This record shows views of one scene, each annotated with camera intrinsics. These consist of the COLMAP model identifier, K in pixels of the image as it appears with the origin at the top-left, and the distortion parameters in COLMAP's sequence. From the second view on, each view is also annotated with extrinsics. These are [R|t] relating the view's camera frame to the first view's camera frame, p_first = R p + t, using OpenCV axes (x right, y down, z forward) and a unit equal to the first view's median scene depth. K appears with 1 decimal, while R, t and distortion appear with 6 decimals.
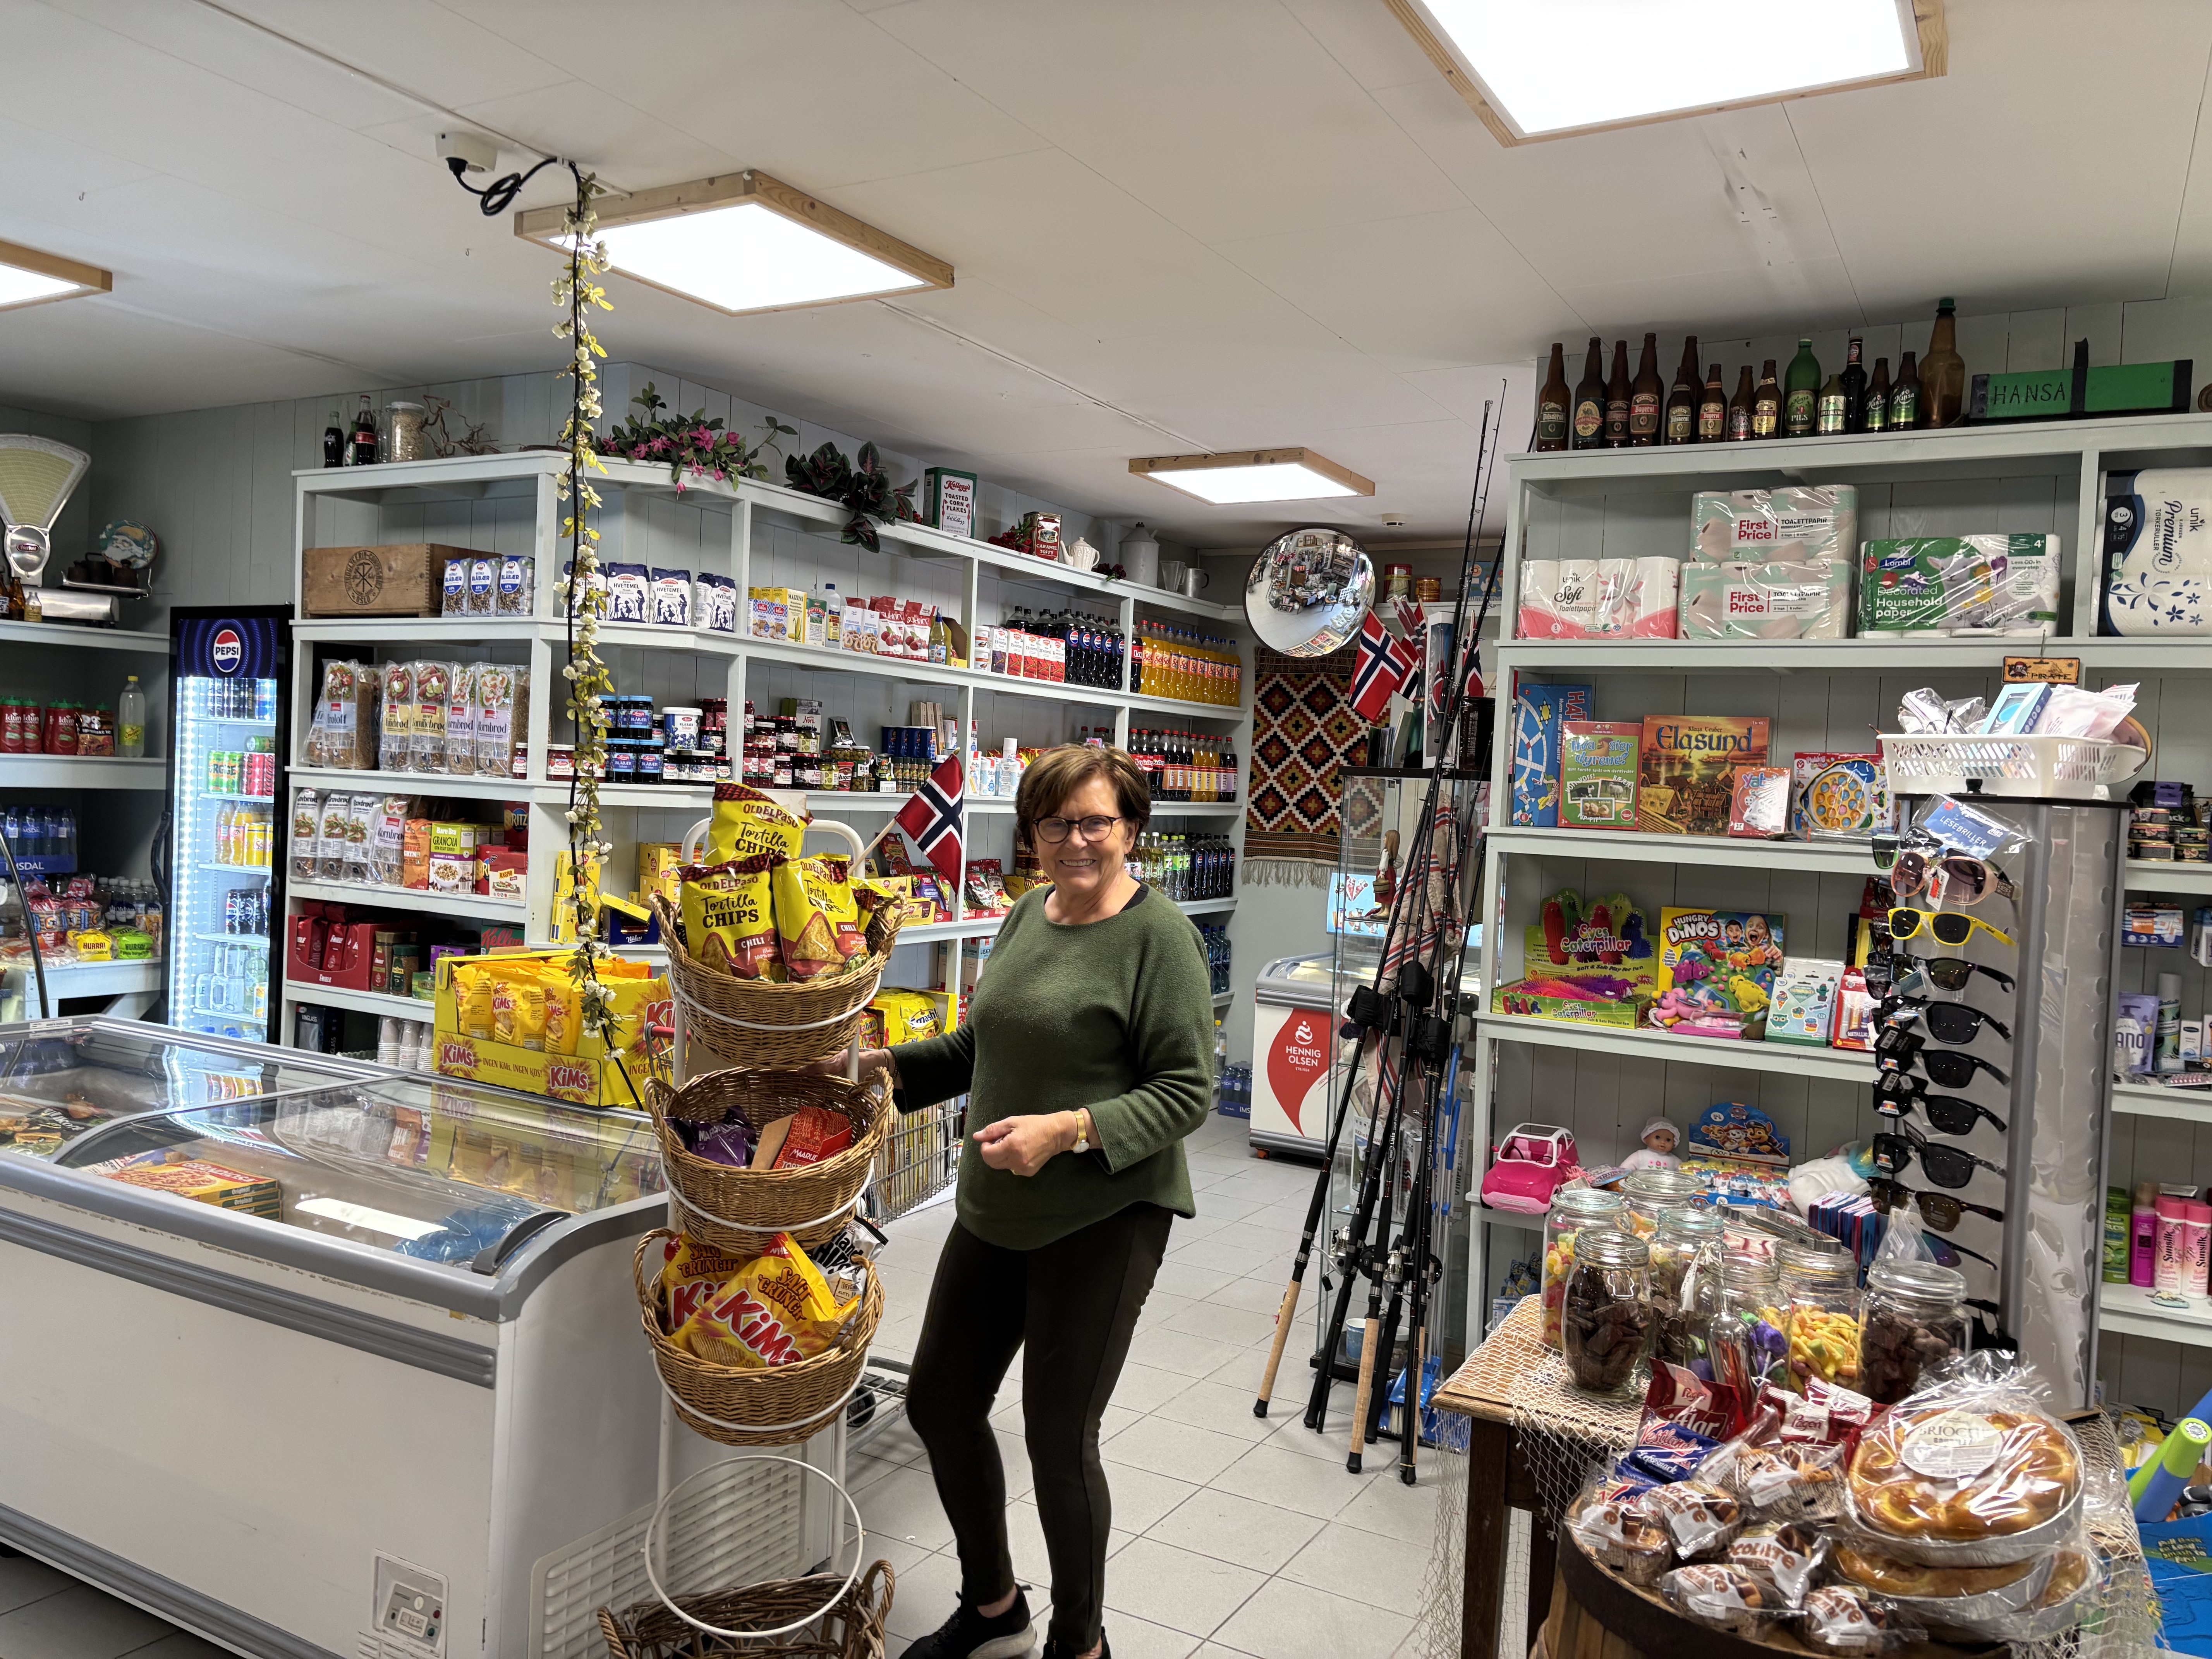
lens RADIAL K [[1660.9, 0, 1106.0], [0, 1660.9, 829.5], [0, 0, 1]] dist [0.040519, 0.002504]
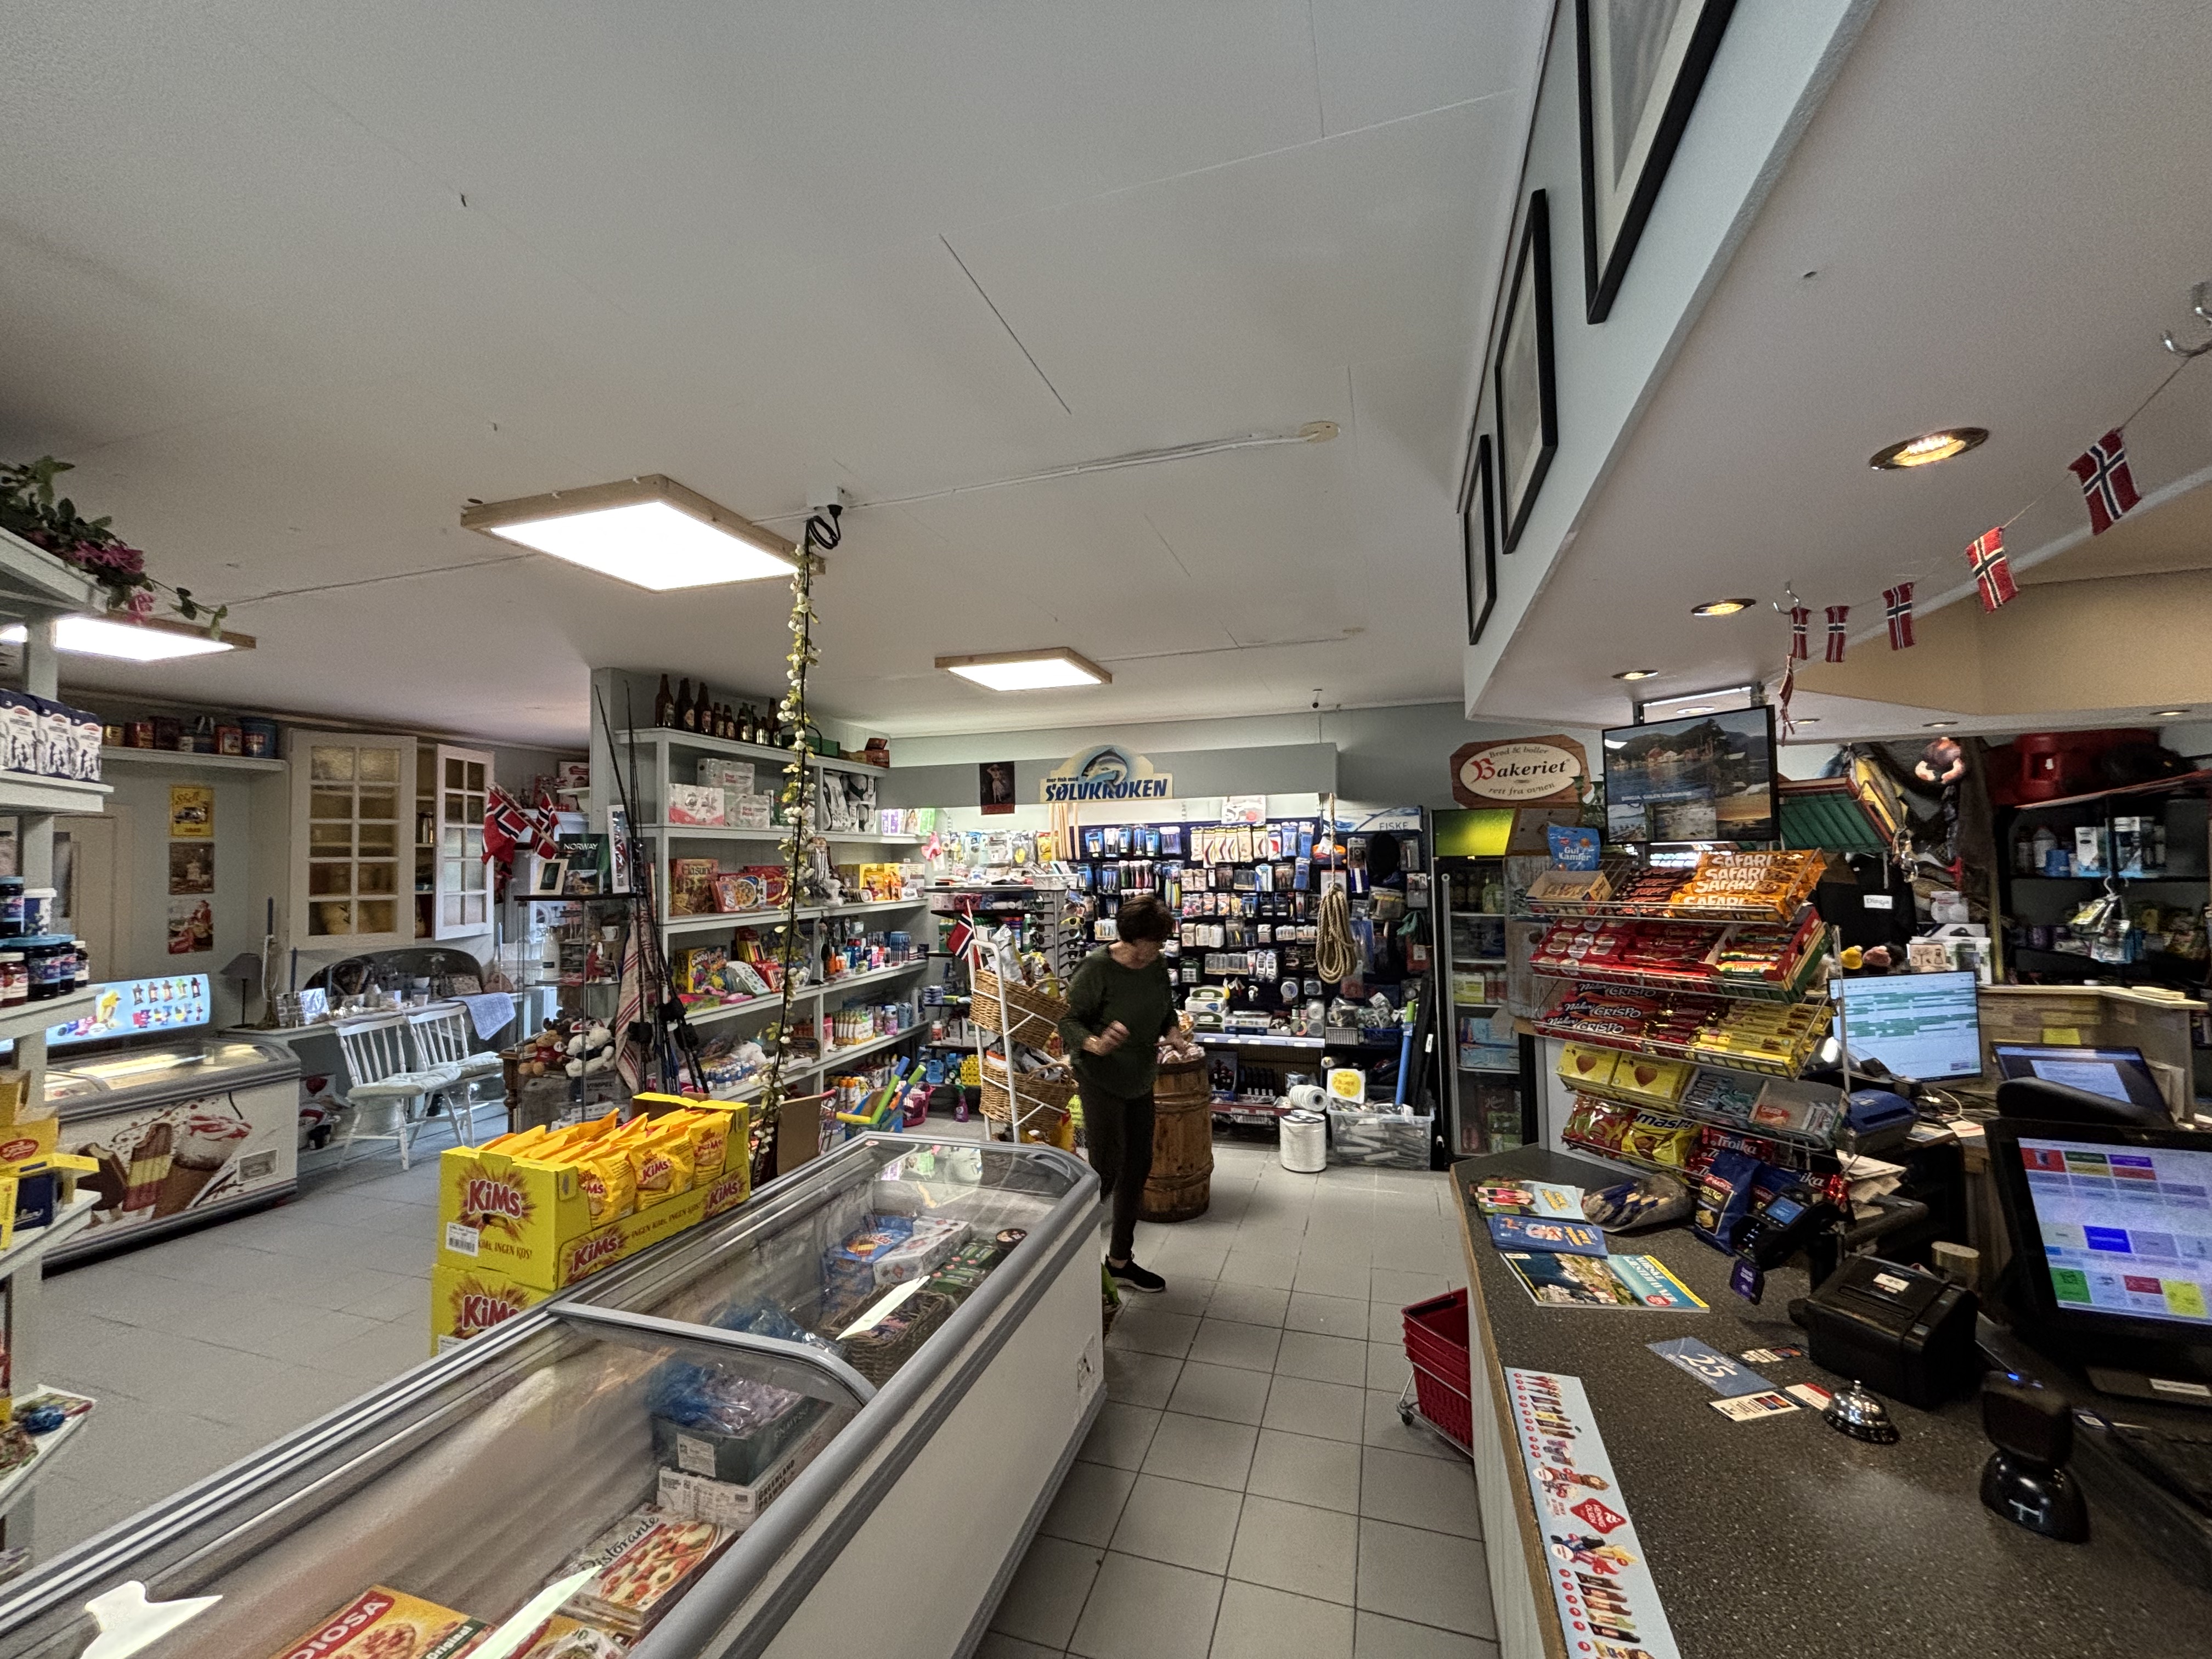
lens RADIAL K [[893.8, 0, 1106.0], [0, 893.8, 829.5], [0, 0, 1]] dist [0.000310, -0.000629]
pose [[-0.210917, 0.001111, 0.977503, -0.898234], [0.035305, 0.999356, 0.006482, -0.096491], [-0.976866, 0.035878, -0.210820, 0.743965]]
